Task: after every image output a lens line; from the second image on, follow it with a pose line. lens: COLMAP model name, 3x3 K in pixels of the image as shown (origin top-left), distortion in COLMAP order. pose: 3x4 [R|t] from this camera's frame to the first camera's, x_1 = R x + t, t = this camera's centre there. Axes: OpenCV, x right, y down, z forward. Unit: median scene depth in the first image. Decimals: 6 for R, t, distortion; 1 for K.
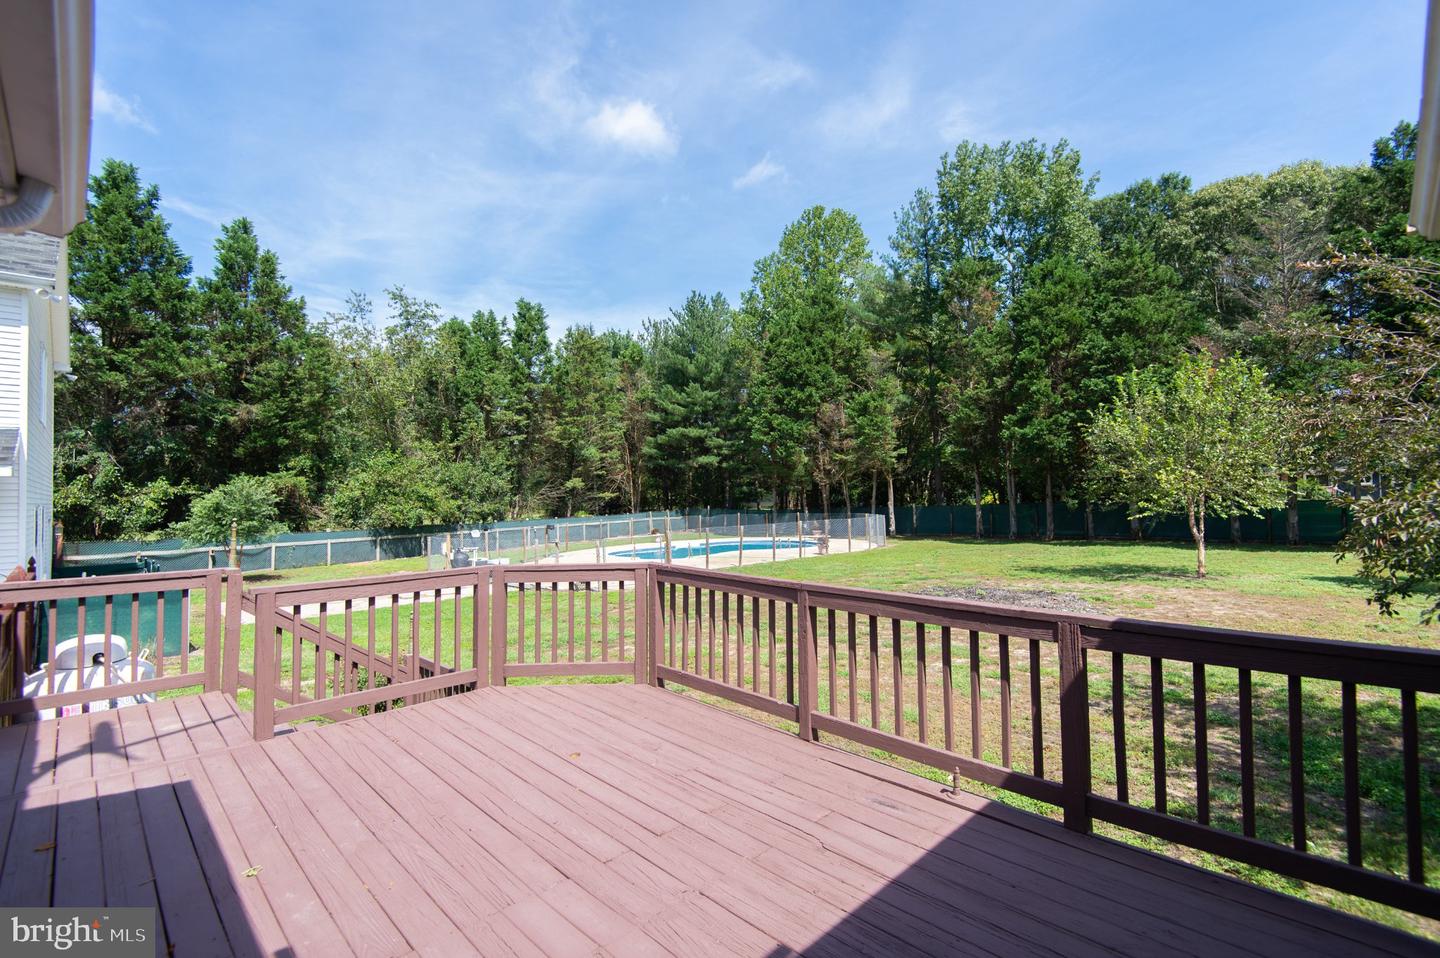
lens RADIAL K [[653.1, 0, 722.3], [0, 653.1, 474.0], [0, 0, 1]] dist [0.000477, 0.000244]
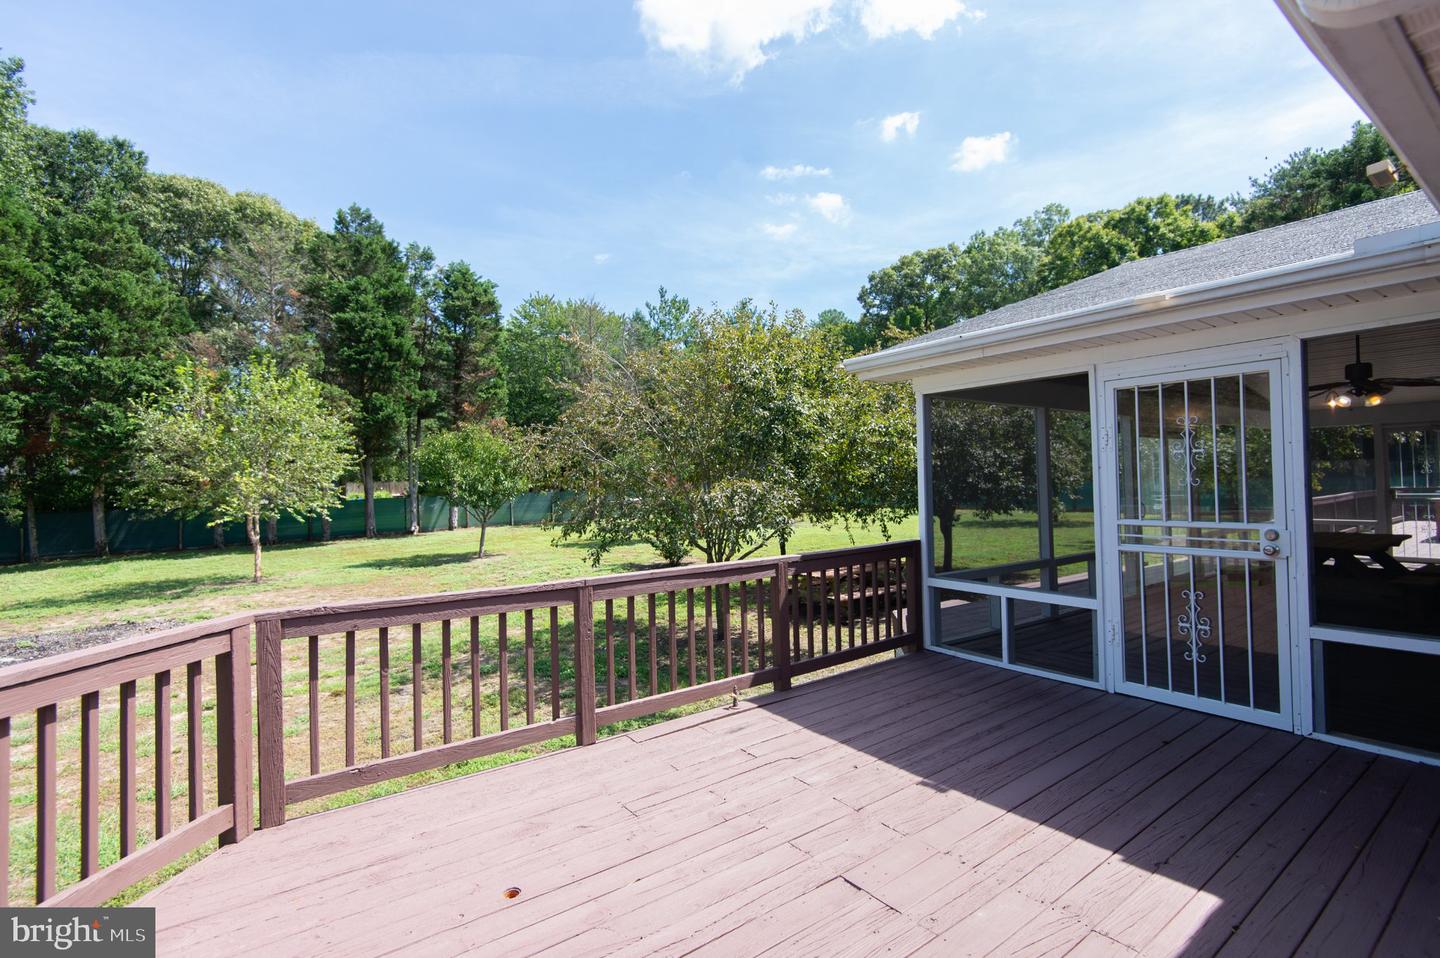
lens RADIAL K [[654.7, 0, 721.8], [0, 654.7, 476.7], [0, 0, 1]] dist [0.036840, -0.022579]
pose [[0.142687, 0.016618, 0.989628, -0.106125], [-0.009814, 0.999834, -0.015375, 0.004374], [-0.989719, -0.007519, 0.142826, 0.090046]]
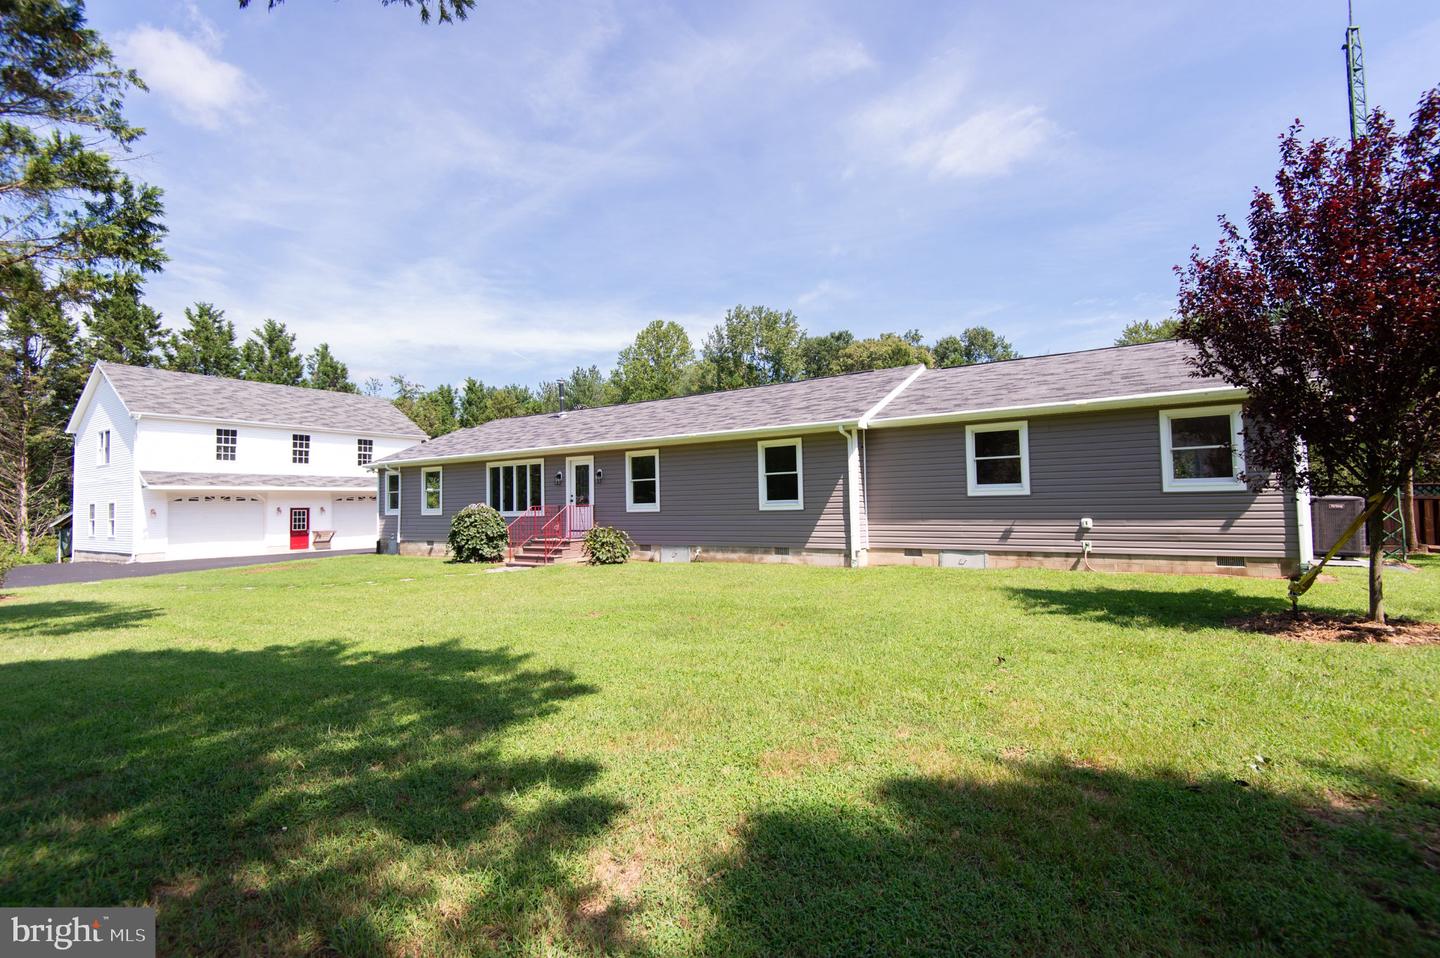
lens RADIAL K [[654.7, 0, 721.8], [0, 654.7, 476.7], [0, 0, 1]] dist [0.036840, -0.022579]
pose [[0.976387, 0.005460, 0.215961, -0.086967], [-0.001580, 0.999834, -0.018134, -0.004586], [-0.216024, 0.017365, 0.976234, -1.029474]]
